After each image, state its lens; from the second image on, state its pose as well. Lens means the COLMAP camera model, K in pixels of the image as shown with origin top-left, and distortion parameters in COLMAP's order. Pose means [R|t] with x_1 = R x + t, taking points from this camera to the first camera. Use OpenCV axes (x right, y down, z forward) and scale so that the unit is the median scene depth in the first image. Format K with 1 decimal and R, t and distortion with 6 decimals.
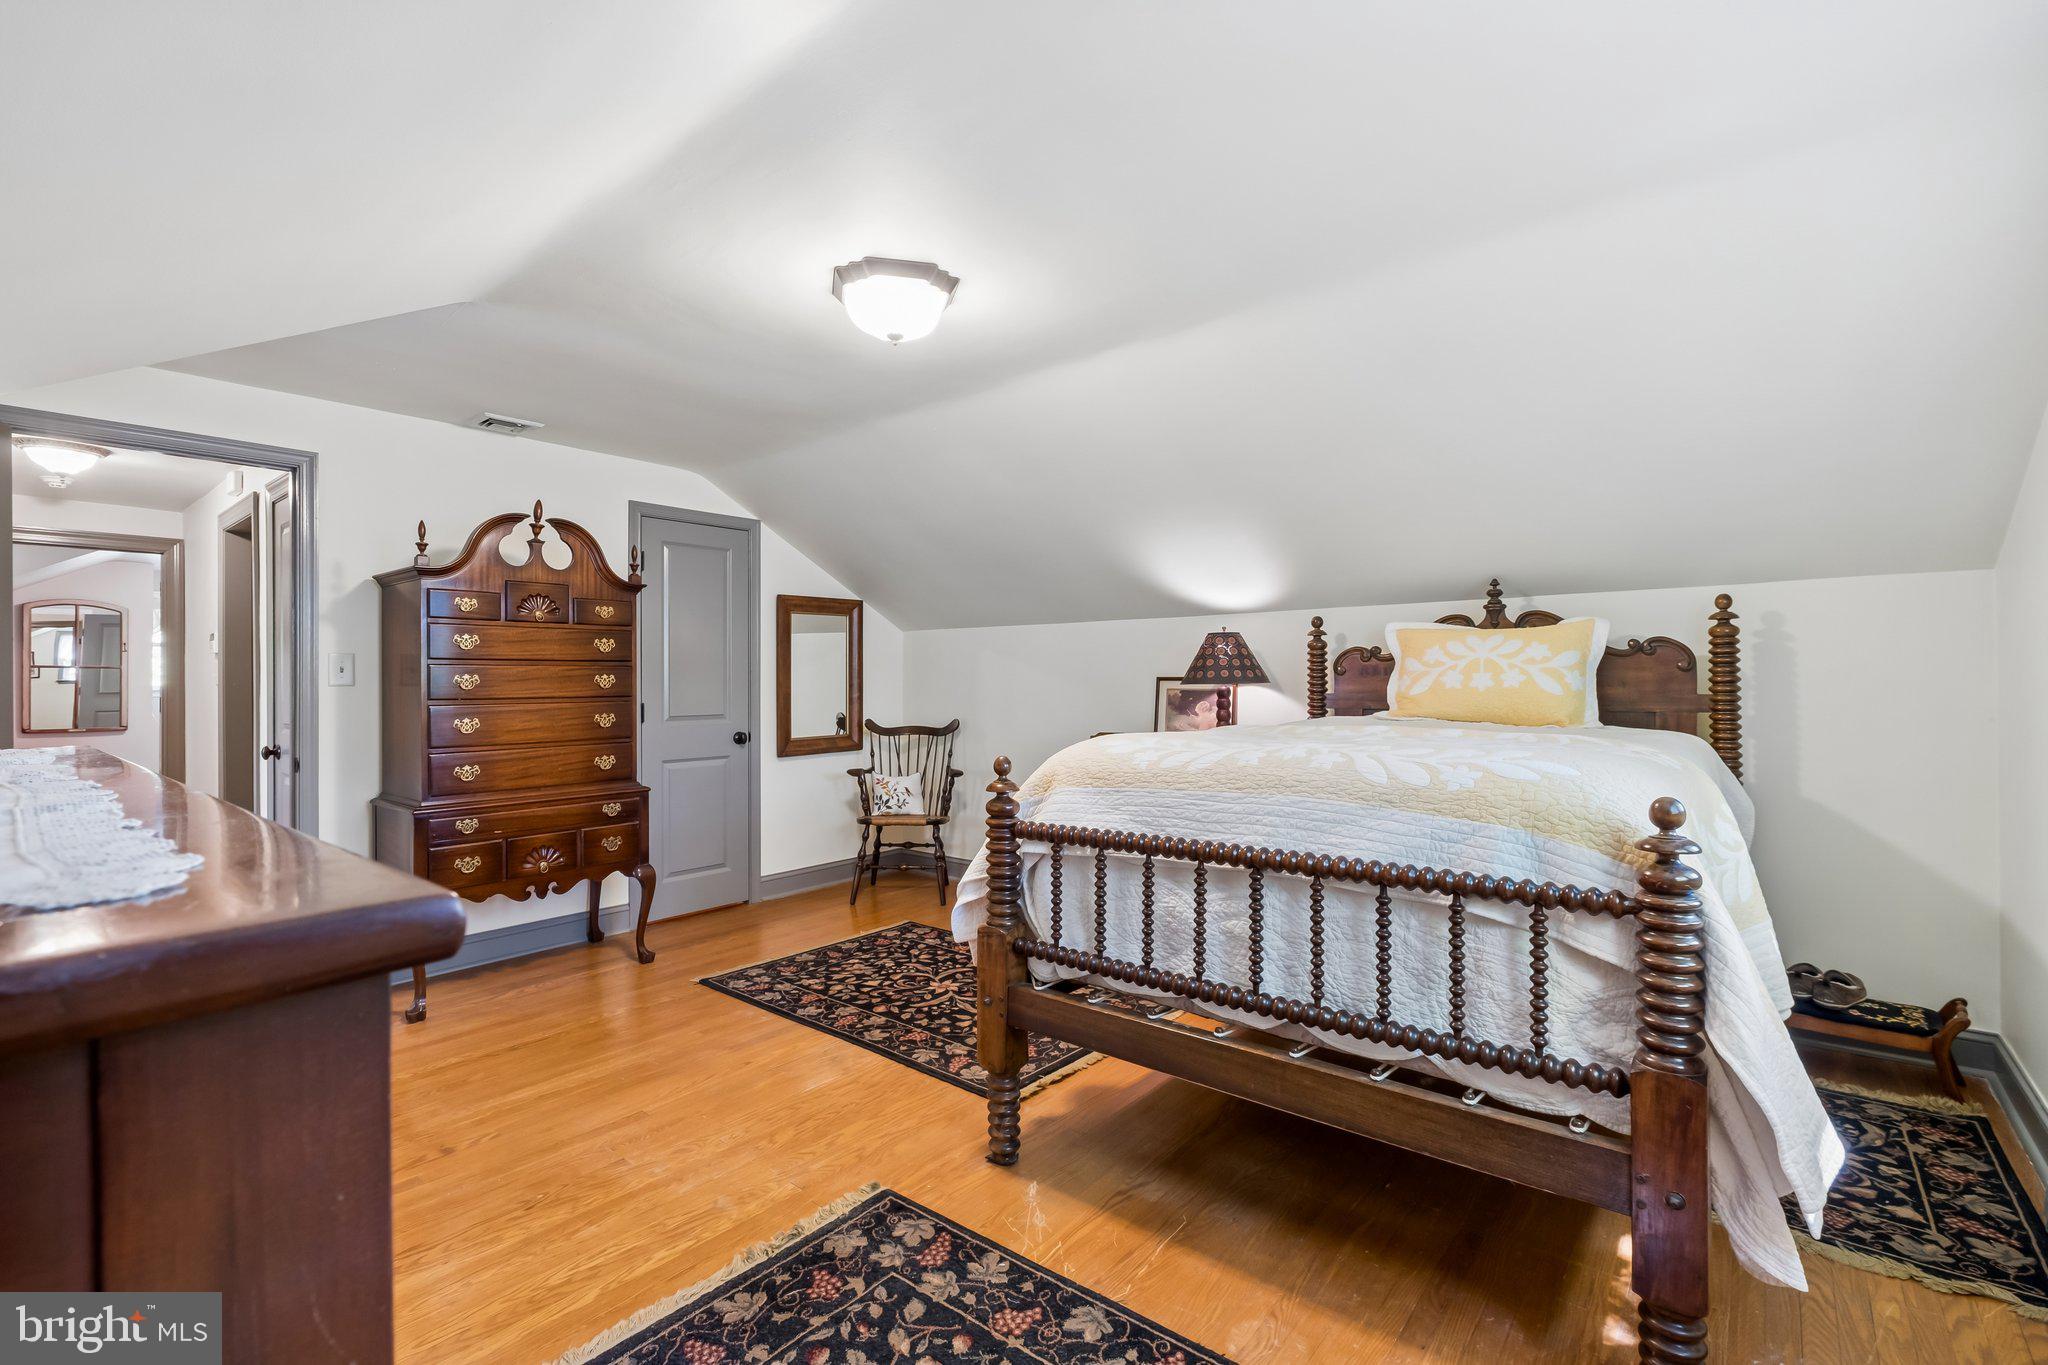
lens RADIAL K [[905.3, 0, 998.1], [0, 905.3, 686.8], [0, 0, 1]] dist [0.003811, 0.000092]
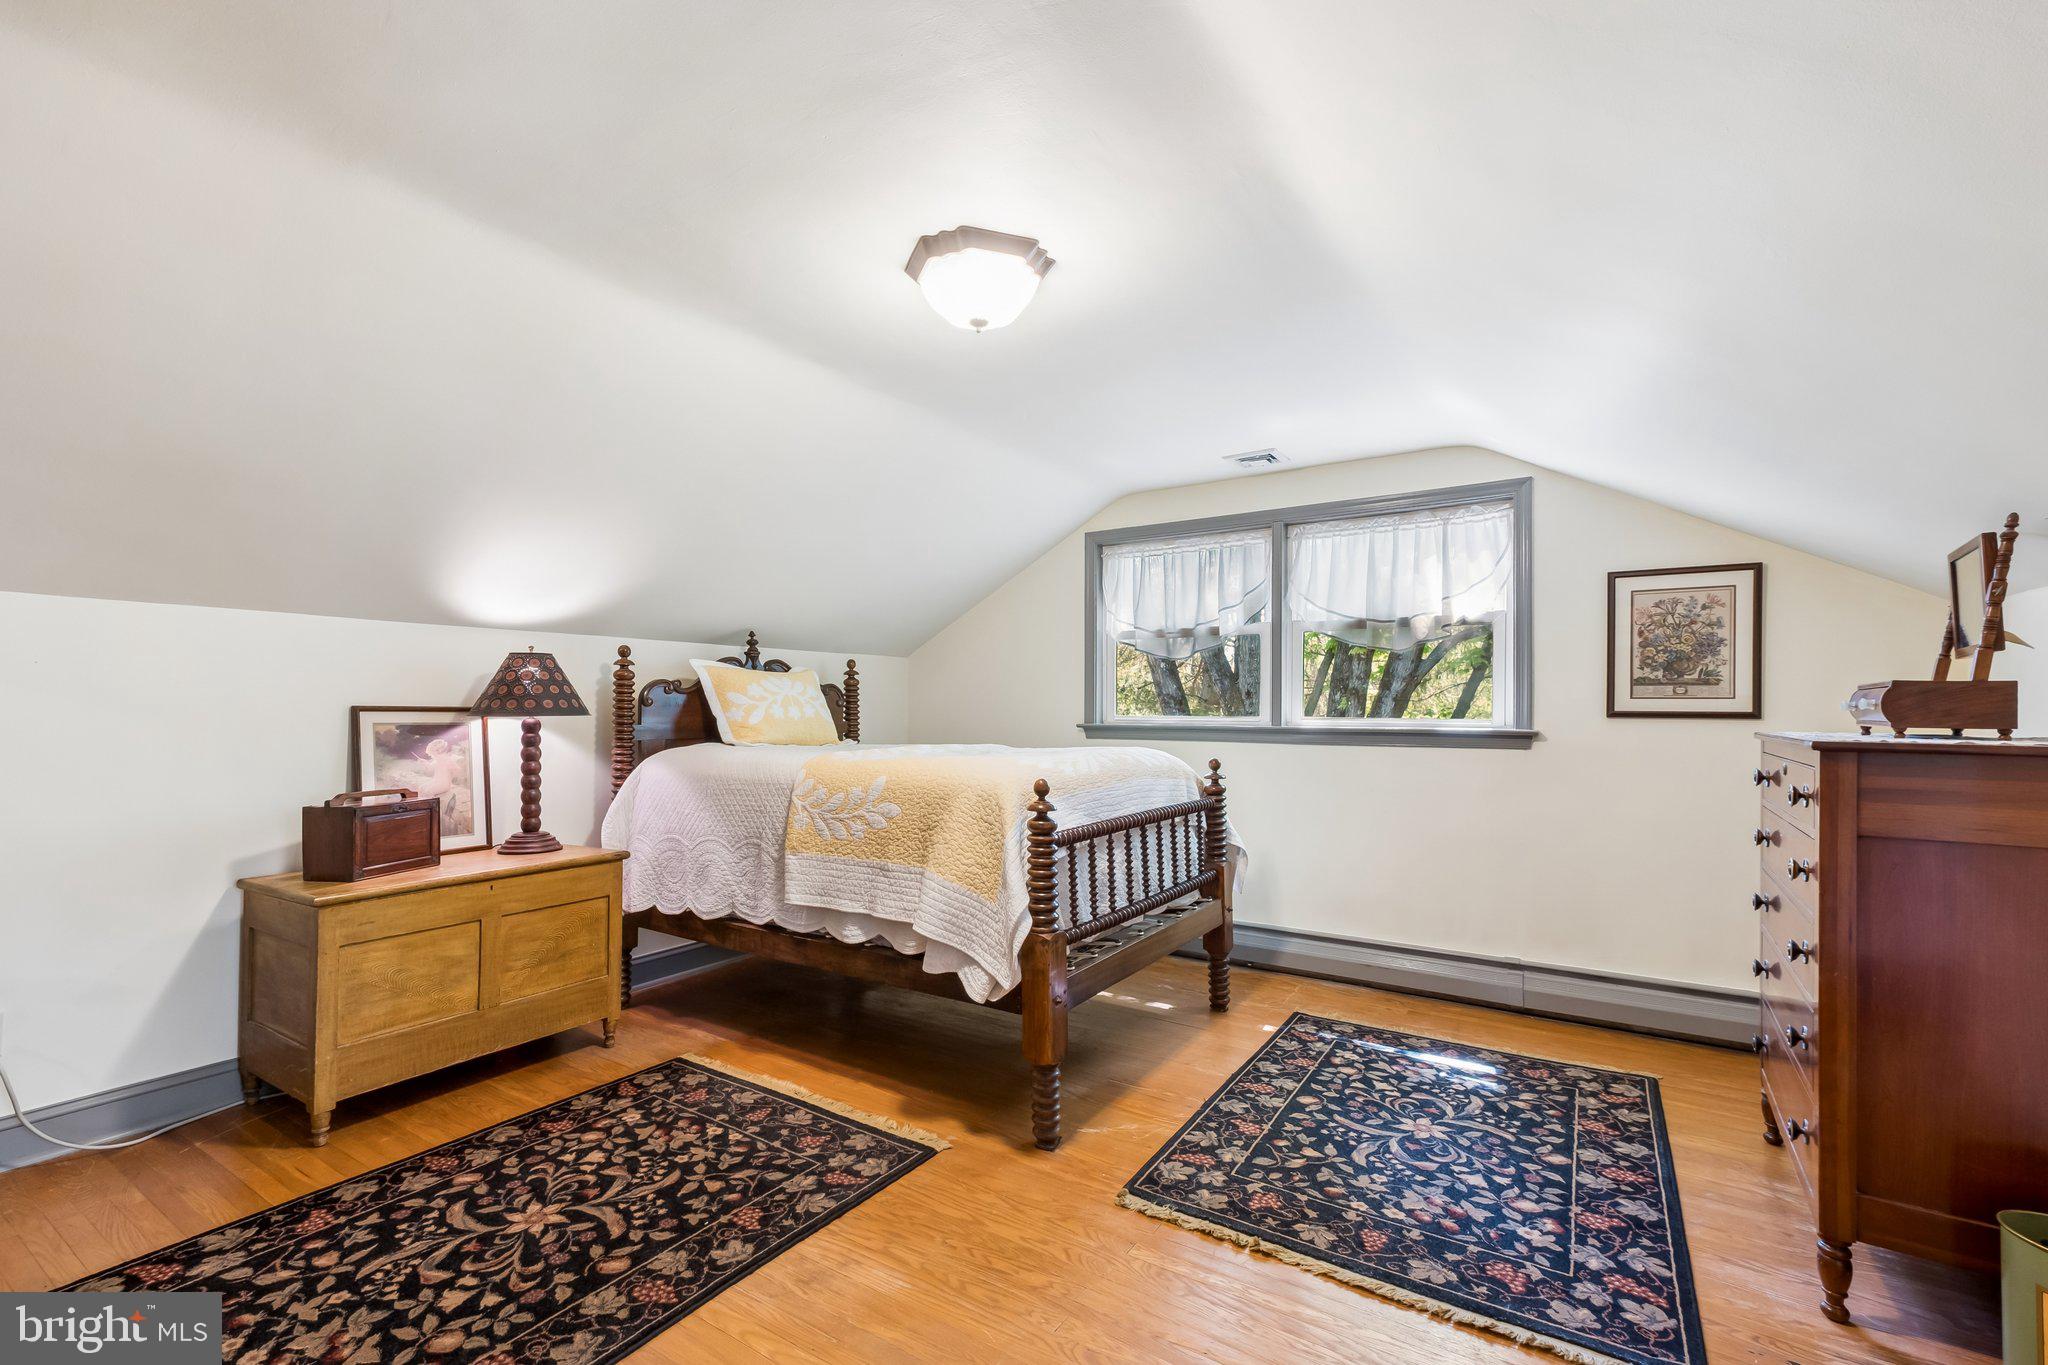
lens RADIAL K [[890.8, 0, 1024.6], [0, 890.8, 716.4], [0, 0, 1]] dist [0.017490, 0.000071]
pose [[-0.121299, -0.003011, 0.992611, -0.739810], [0.005690, 0.999977, 0.003729, -0.003877], [-0.992600, 0.006100, -0.121279, 0.797639]]
